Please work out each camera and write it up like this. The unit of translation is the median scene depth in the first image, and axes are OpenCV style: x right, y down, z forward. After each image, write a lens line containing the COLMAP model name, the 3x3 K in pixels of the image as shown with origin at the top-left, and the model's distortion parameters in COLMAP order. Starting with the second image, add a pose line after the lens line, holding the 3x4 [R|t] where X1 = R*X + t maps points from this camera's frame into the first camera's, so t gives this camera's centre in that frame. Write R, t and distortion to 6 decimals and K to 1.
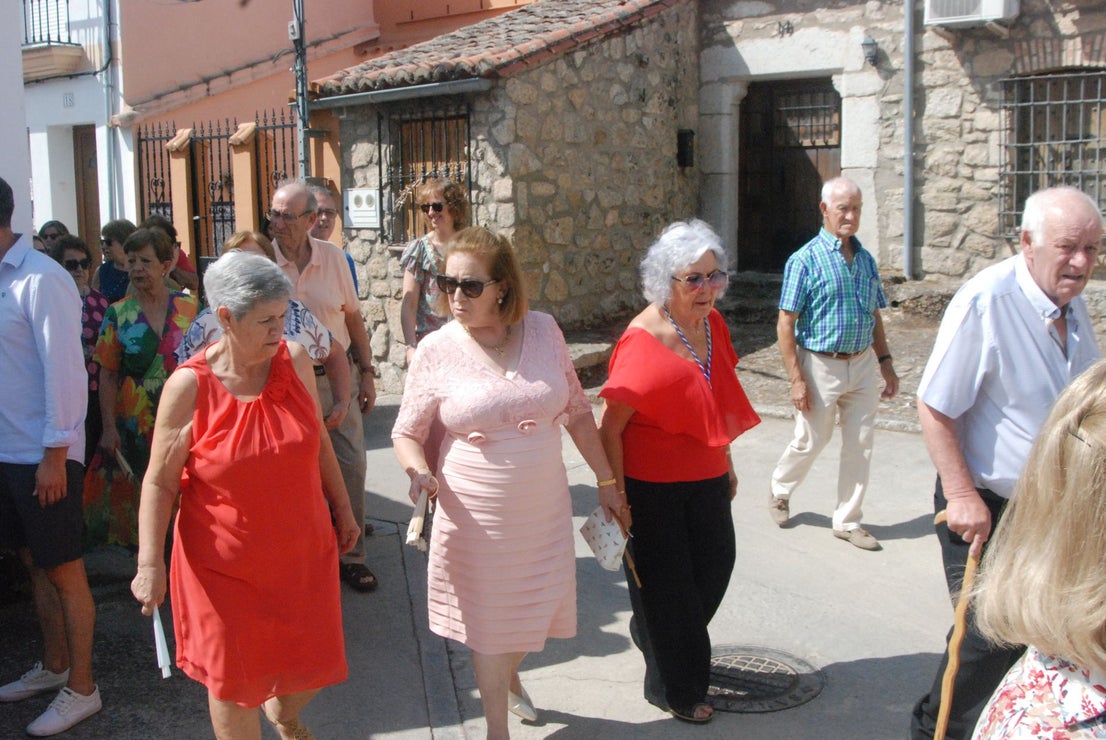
lens RADIAL K [[1146.5, 0, 537.7], [0, 1146.5, 383.9], [0, 0, 1]] dist [-0.149958, 0.129966]
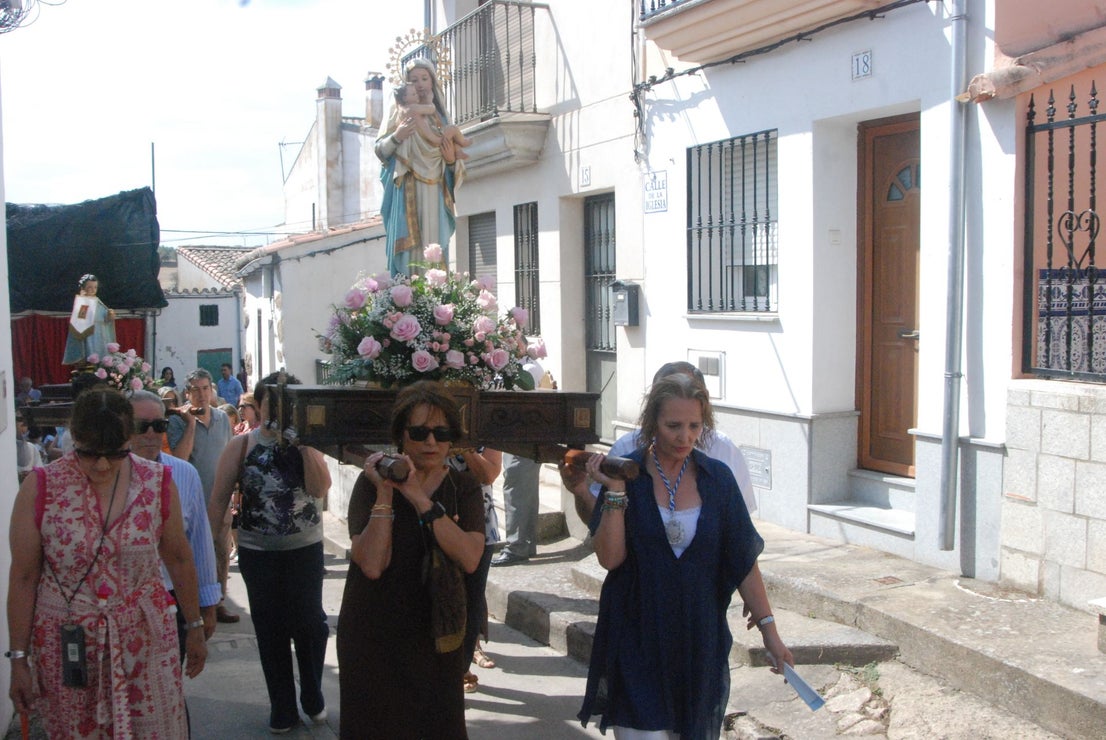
lens RADIAL K [[1146.5, 0, 537.7], [0, 1146.5, 383.9], [0, 0, 1]] dist [-0.149958, 0.129966]
pose [[0.843693, 0.042524, -0.535140, -0.333290], [-0.079641, 0.995741, -0.046435, -0.095094], [0.530886, 0.081796, 0.843486, 0.631257]]
